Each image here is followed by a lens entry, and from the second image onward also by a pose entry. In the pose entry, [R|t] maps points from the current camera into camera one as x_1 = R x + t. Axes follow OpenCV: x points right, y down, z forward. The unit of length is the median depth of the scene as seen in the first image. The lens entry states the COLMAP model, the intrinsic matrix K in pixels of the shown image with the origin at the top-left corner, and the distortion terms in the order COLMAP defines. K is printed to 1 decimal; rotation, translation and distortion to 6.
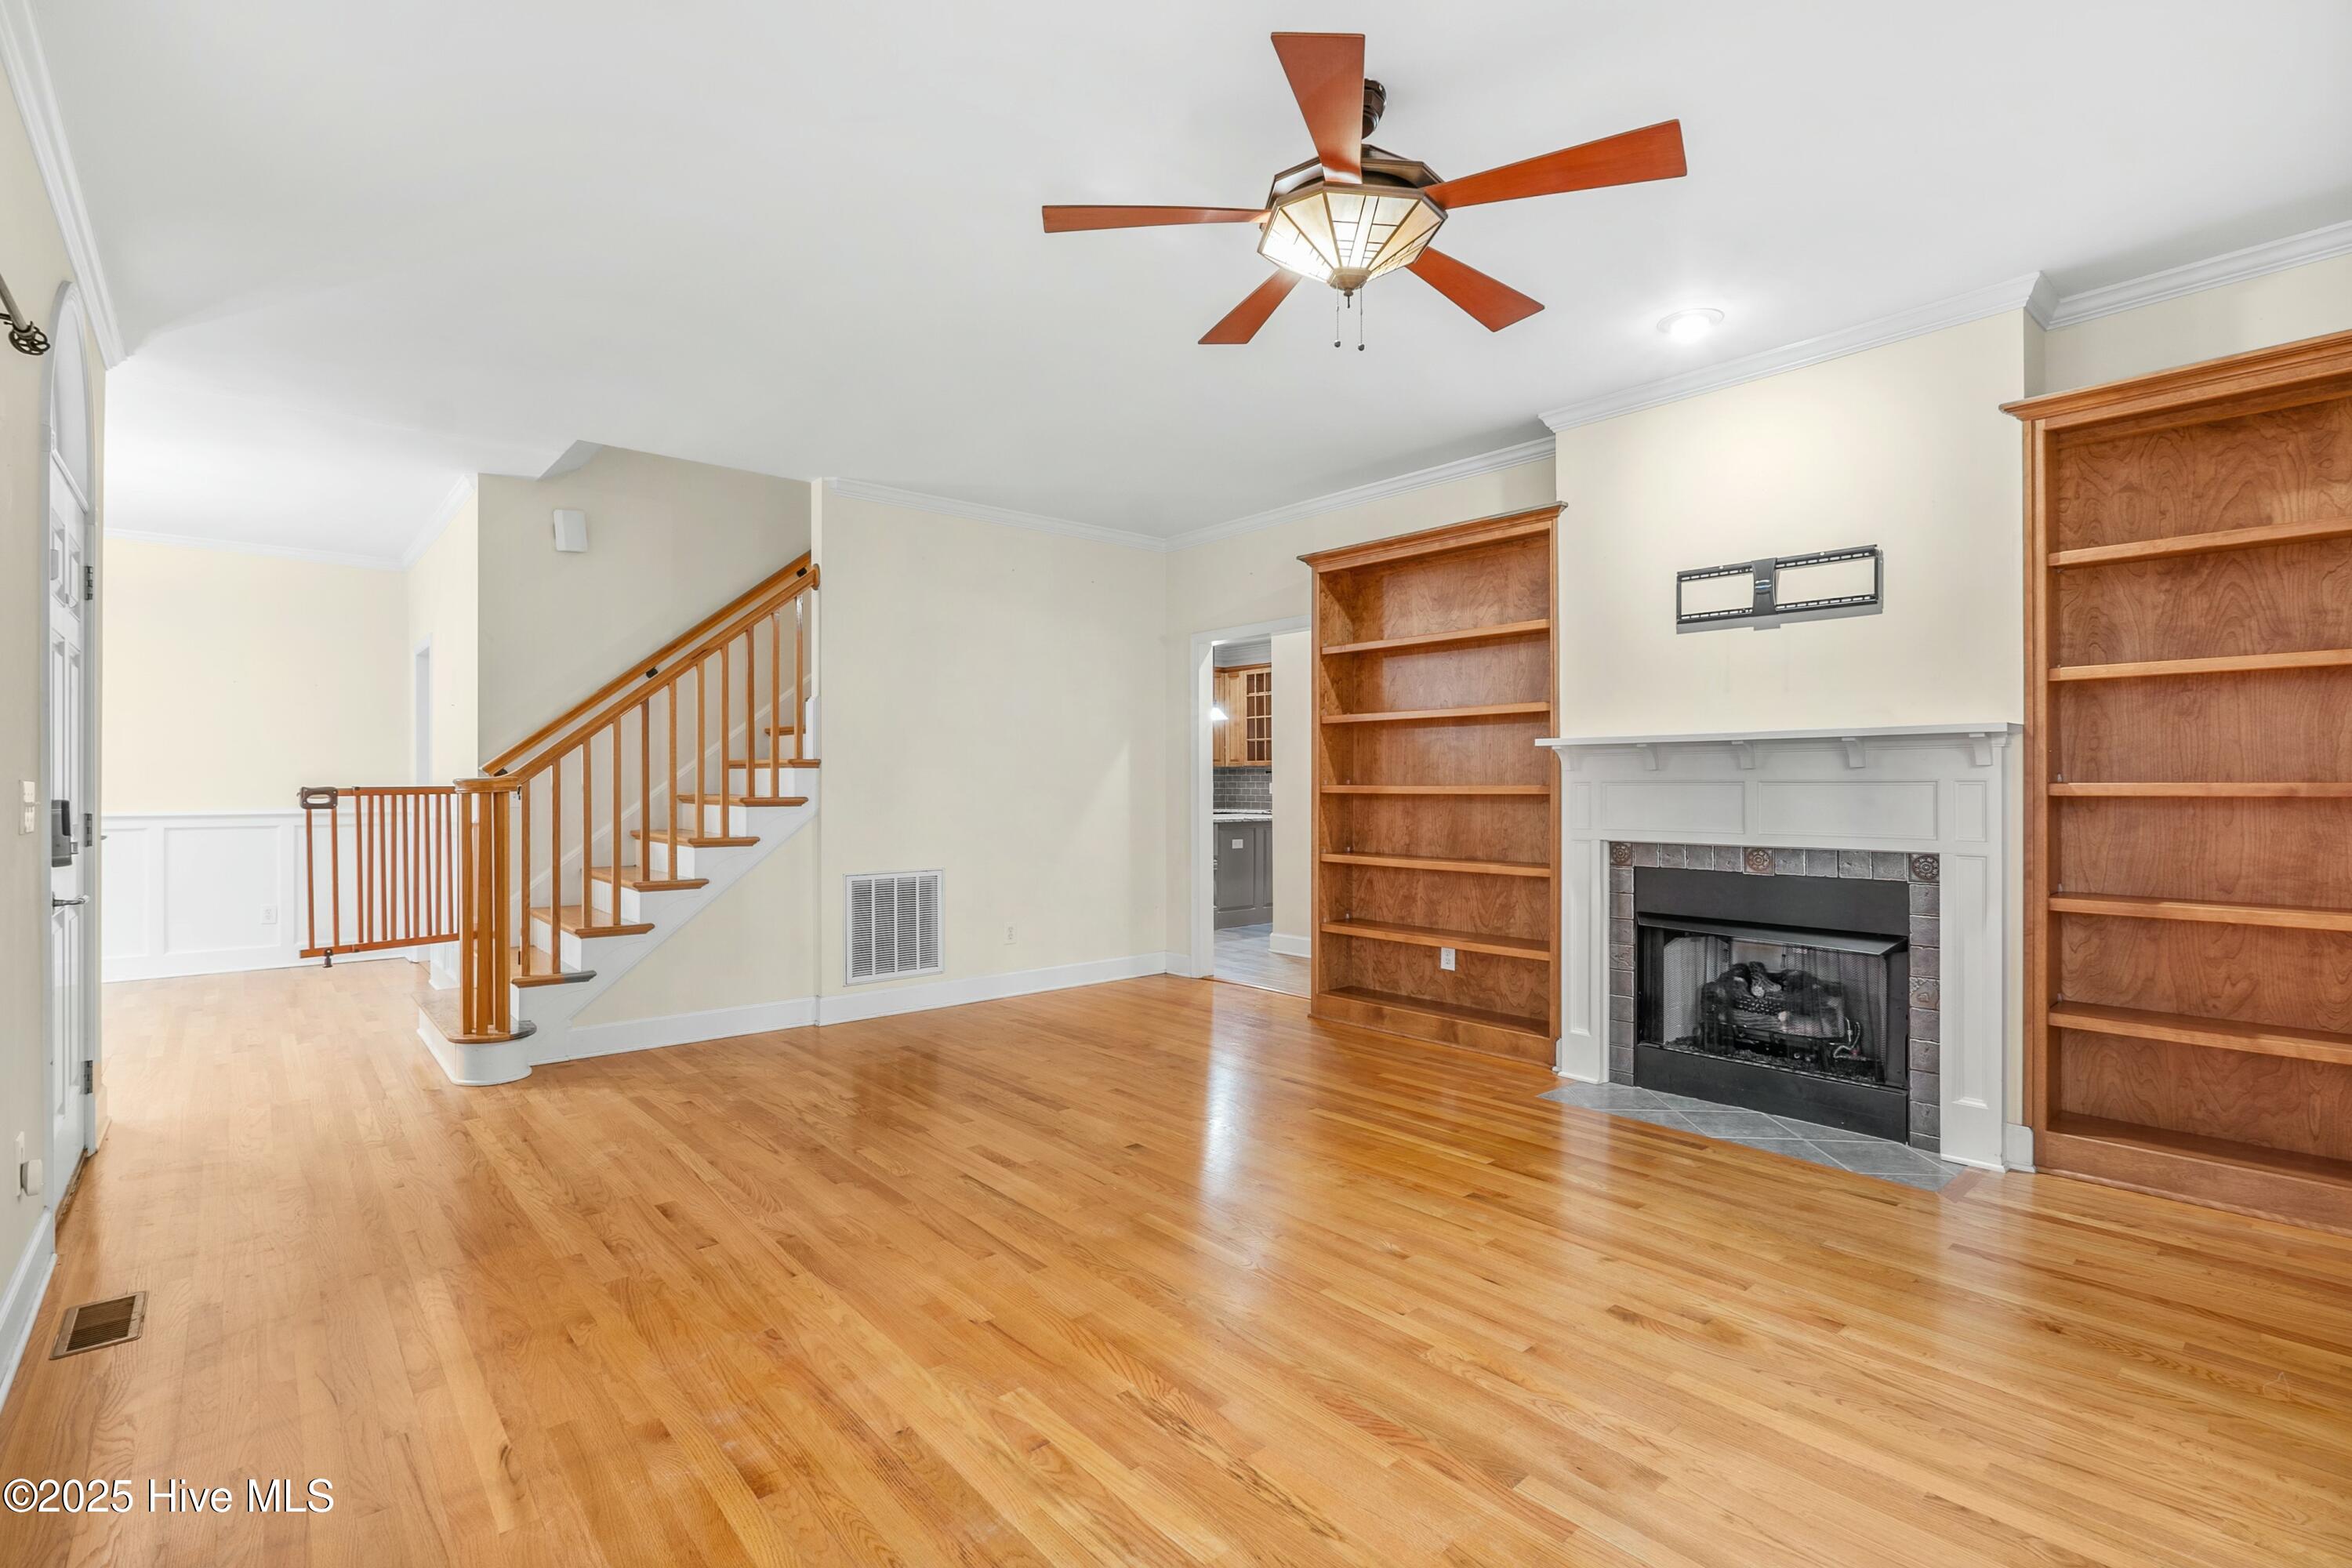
lens RADIAL K [[1095.6, 0, 1168.4], [0, 1095.6, 782.1], [0, 0, 1]] dist [-0.007159, 0.002167]
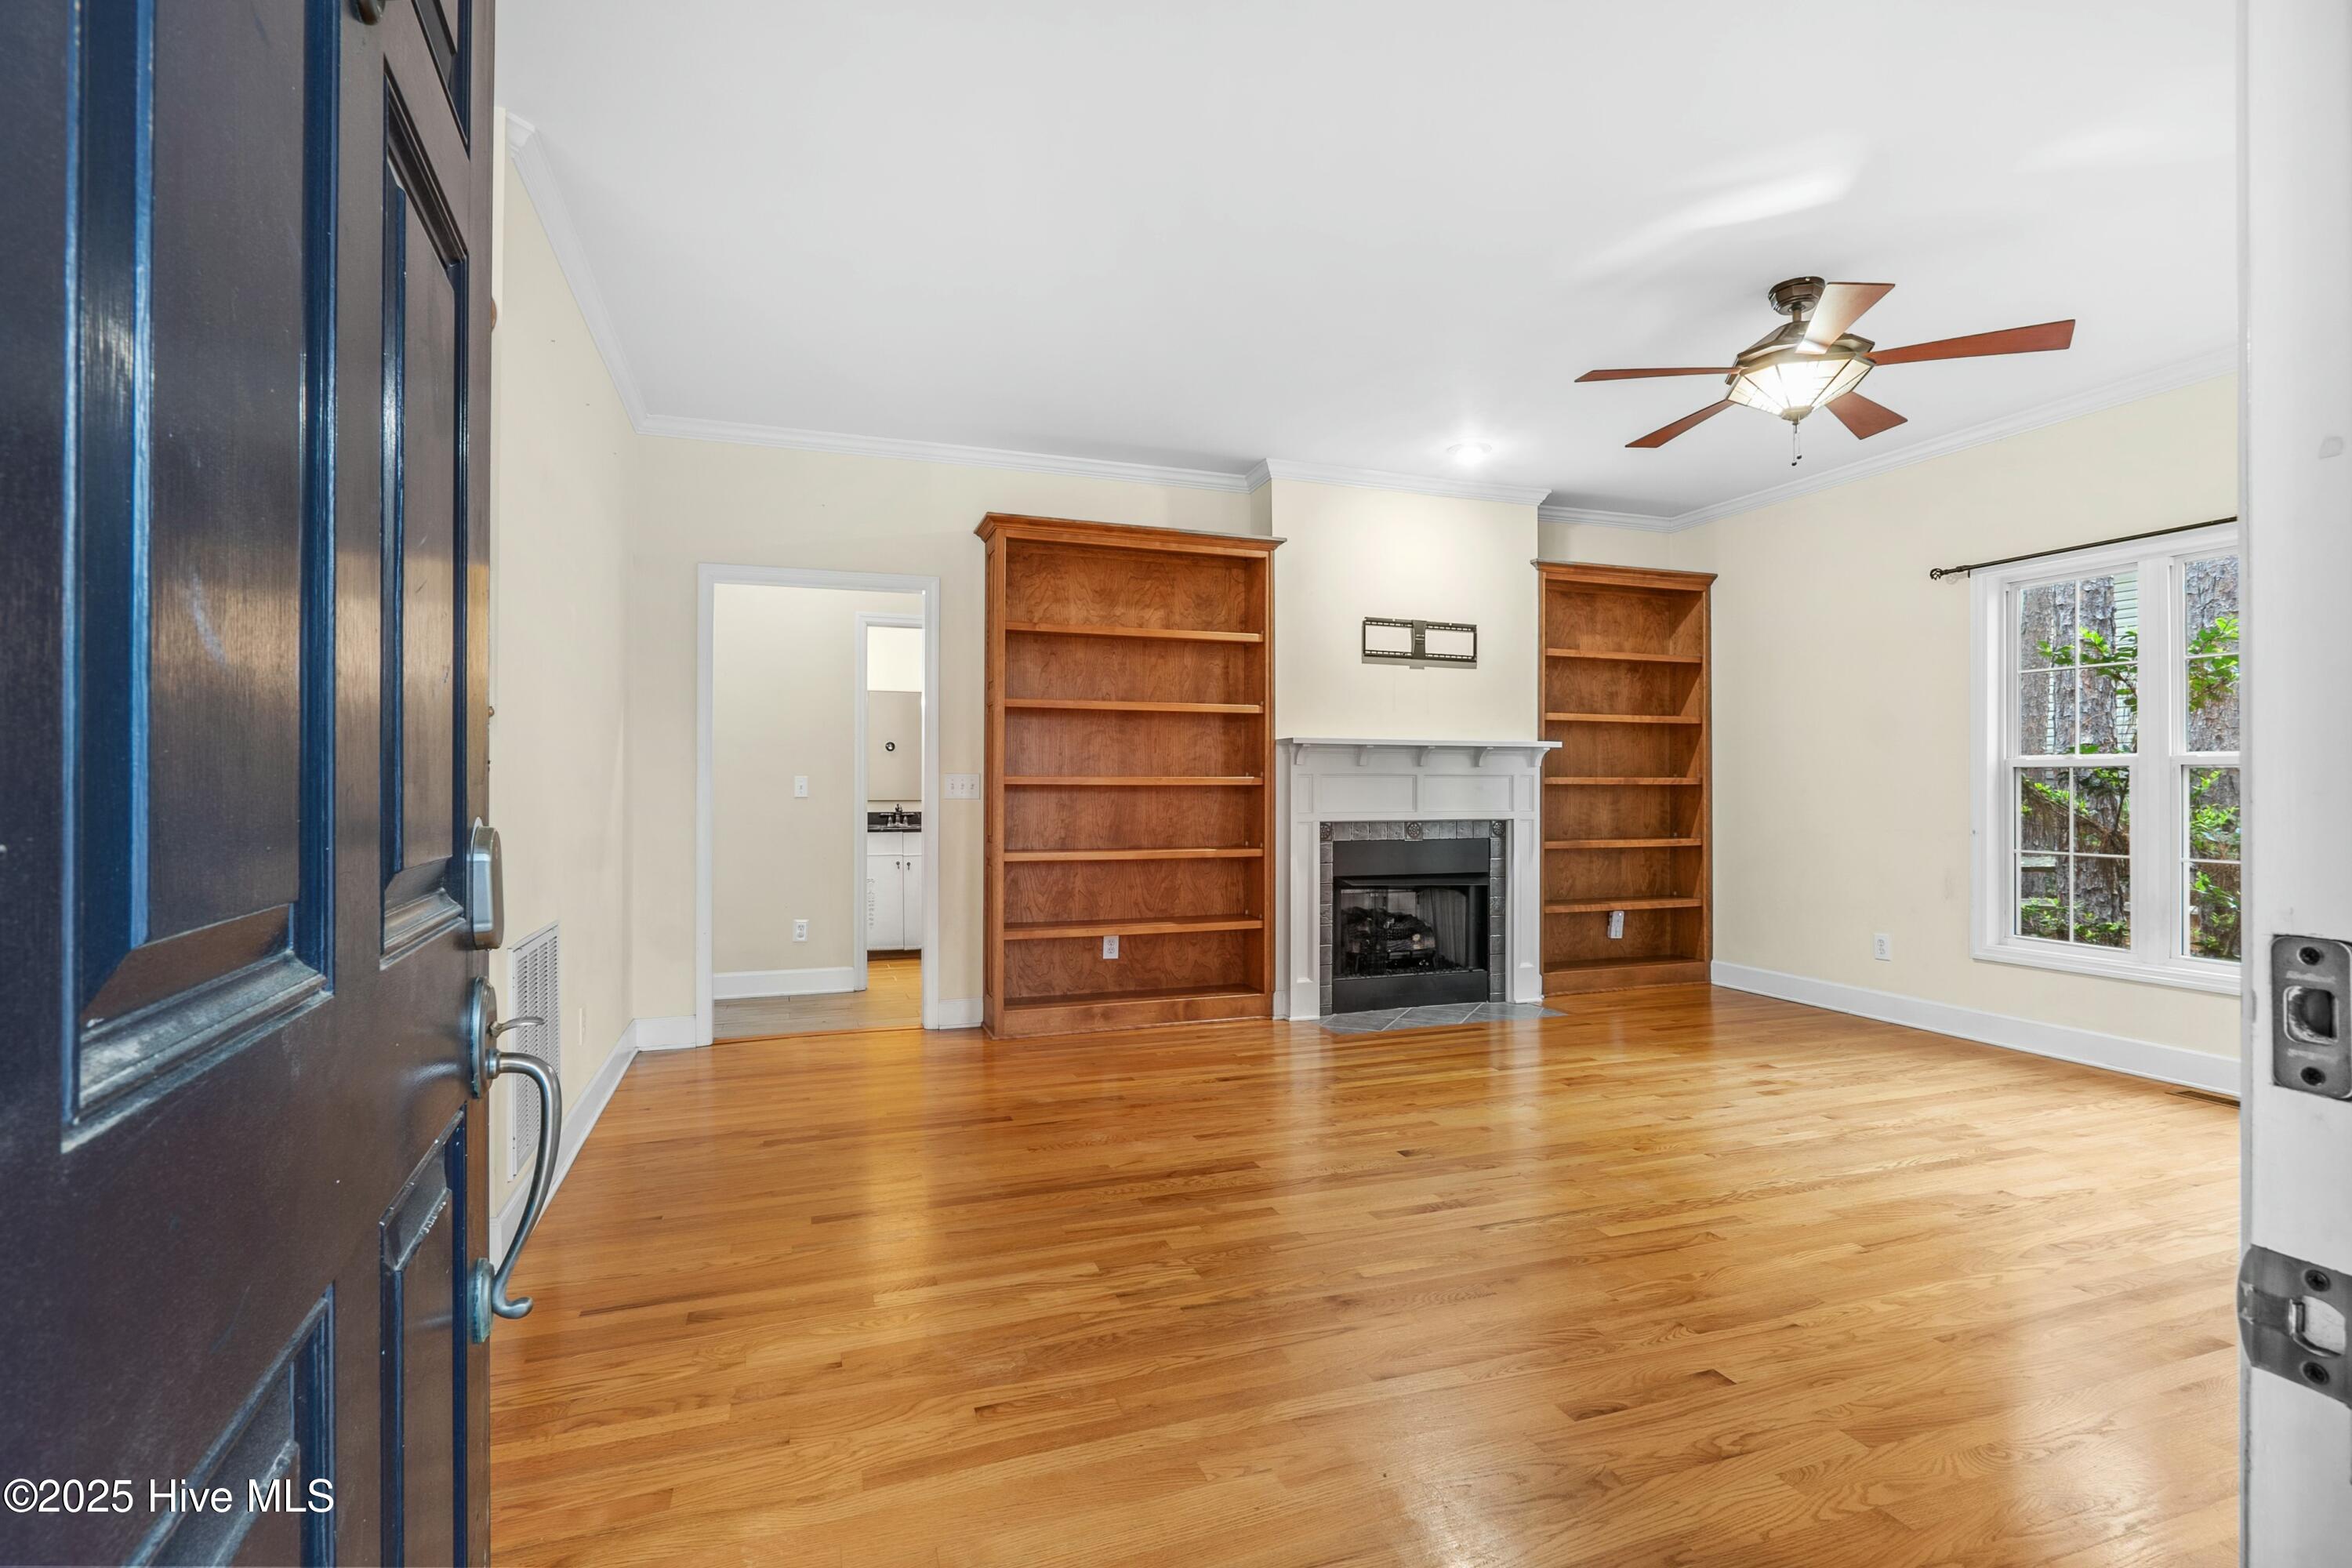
lens RADIAL K [[1095.6, 0, 1175.3], [0, 1095.6, 781.2], [0, 0, 1]] dist [-0.007159, 0.002167]
pose [[0.352762, 0.007186, 0.935686, -0.882087], [-0.003056, 0.999974, -0.006527, 0.017355], [-0.935708, -0.000557, 0.352775, 0.765400]]
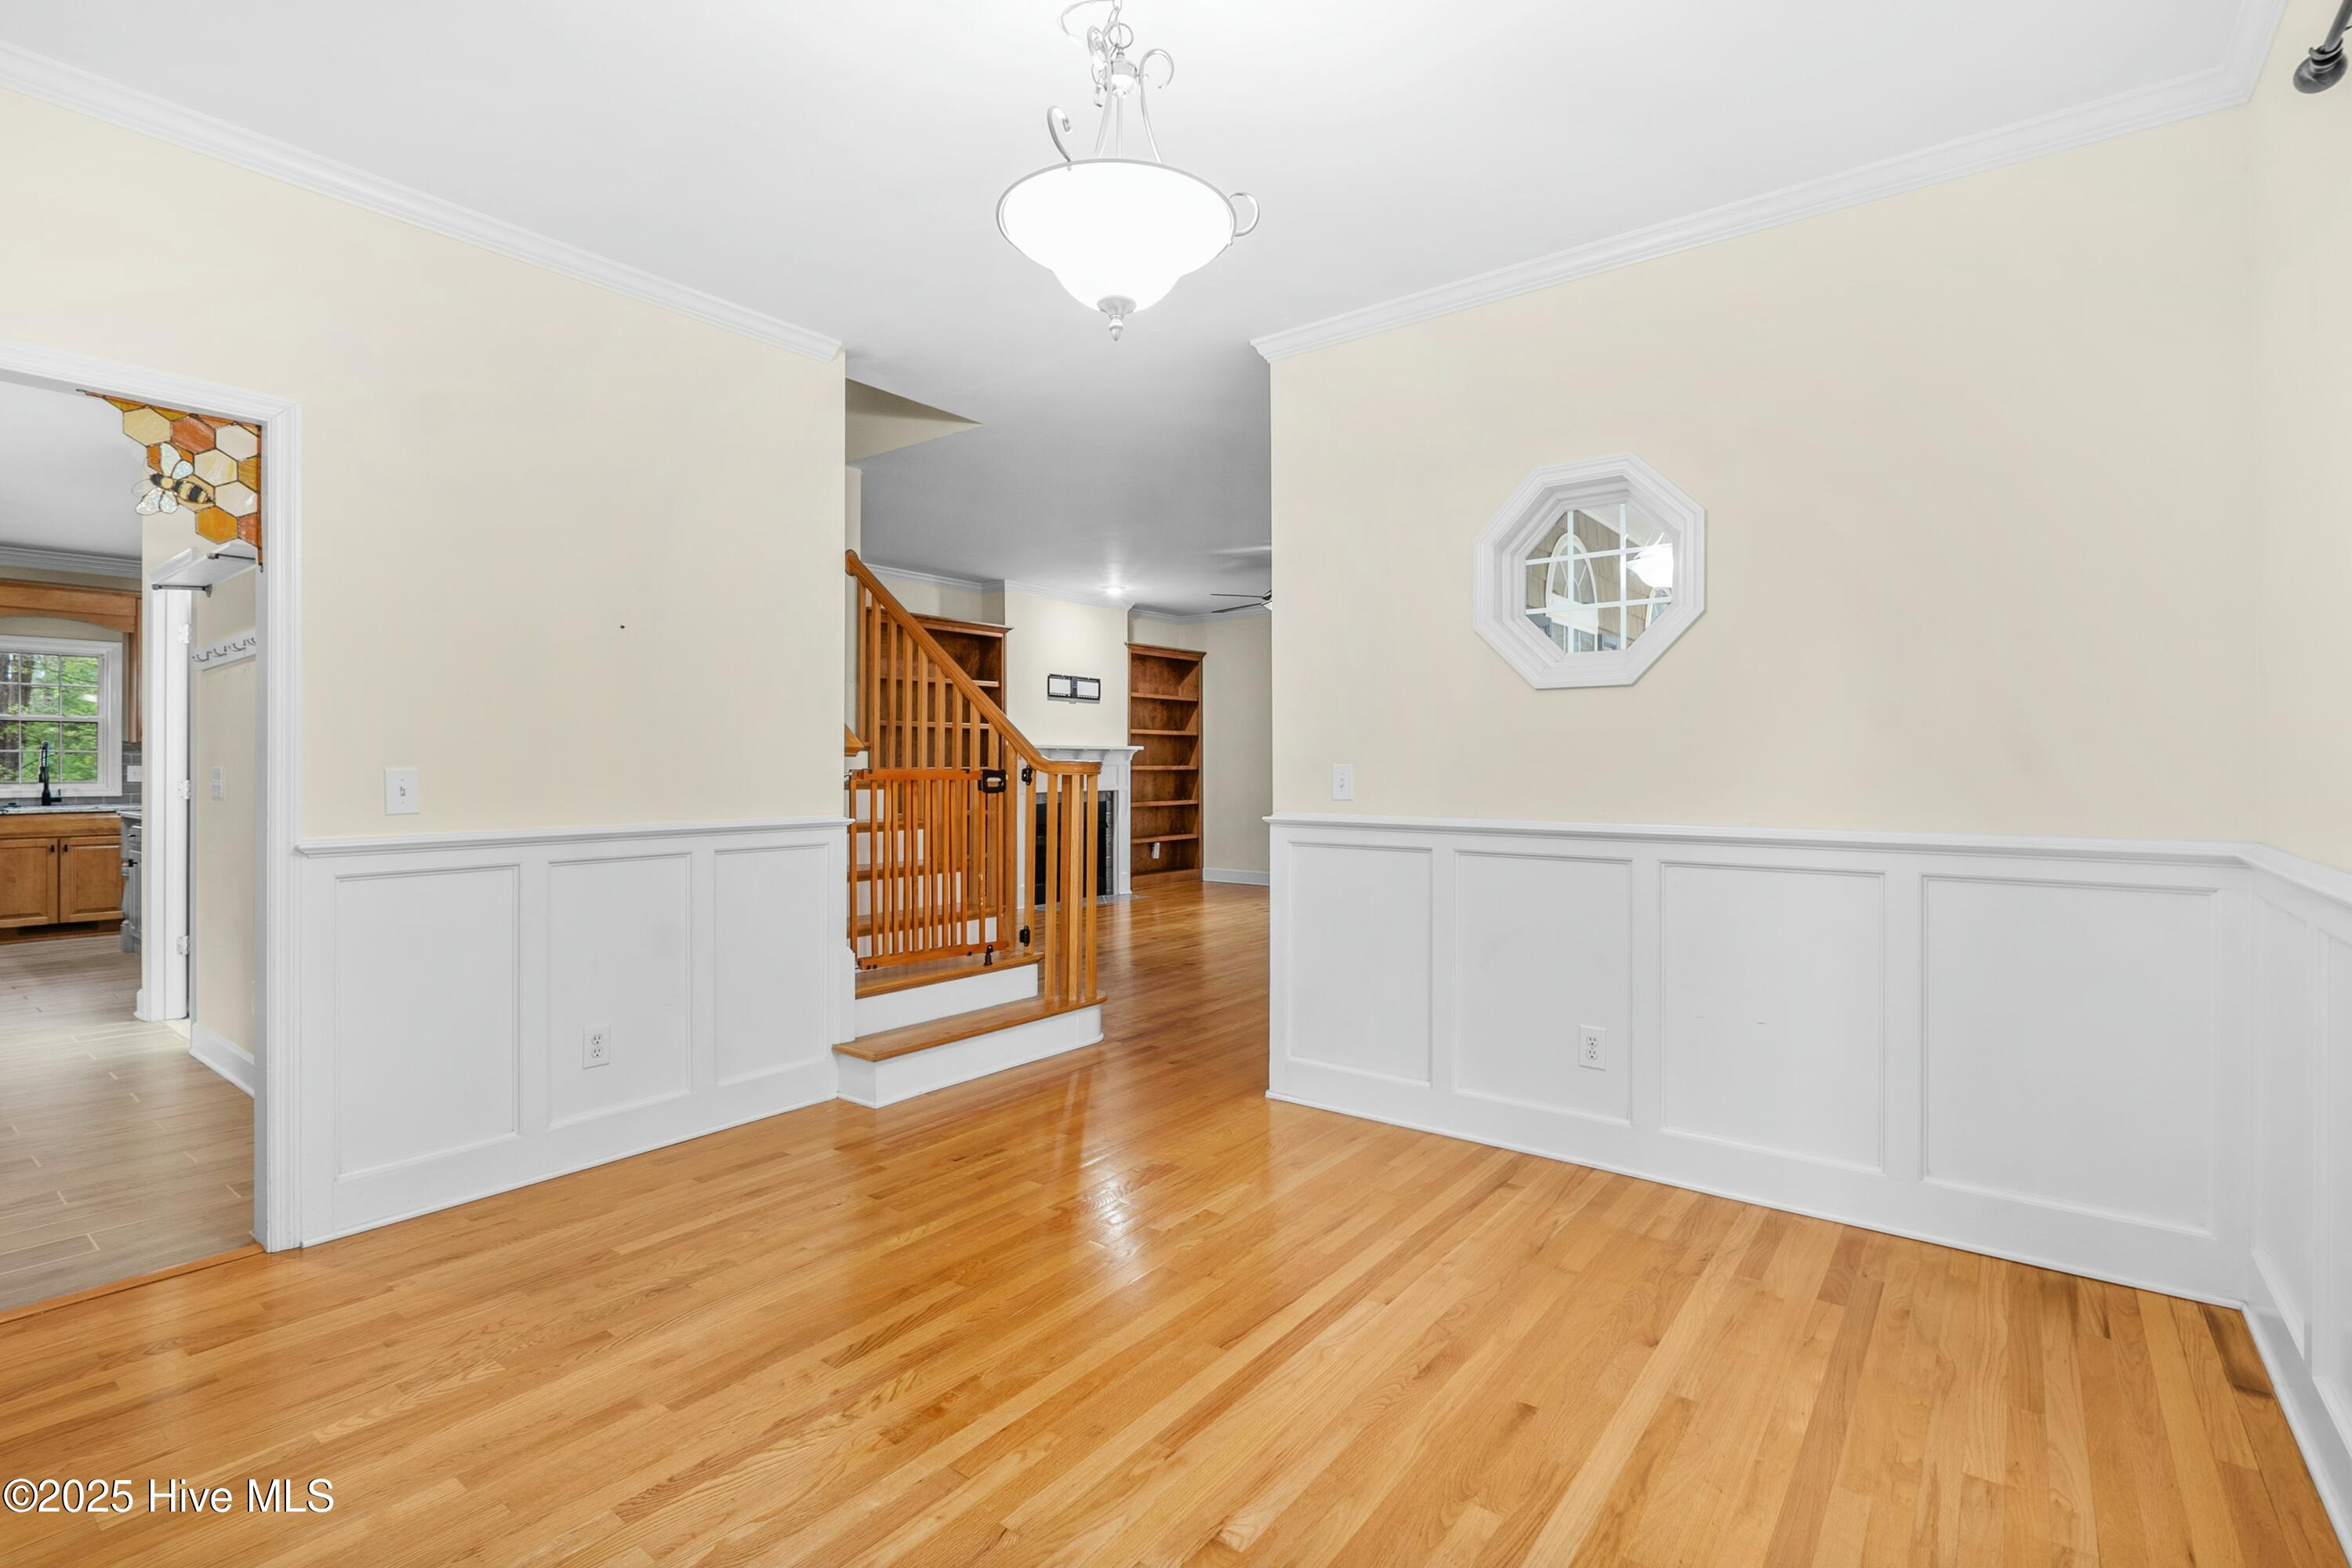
lens RADIAL K [[1095.6, 0, 1164.1], [0, 1095.6, 765.5], [0, 0, 1]] dist [-0.007159, 0.002167]
pose [[-0.204922, 0.001377, 0.978777, -1.864642], [0.000311, 0.999999, -0.001342, 0.003131], [-0.978778, 0.000029, -0.204922, 1.265965]]
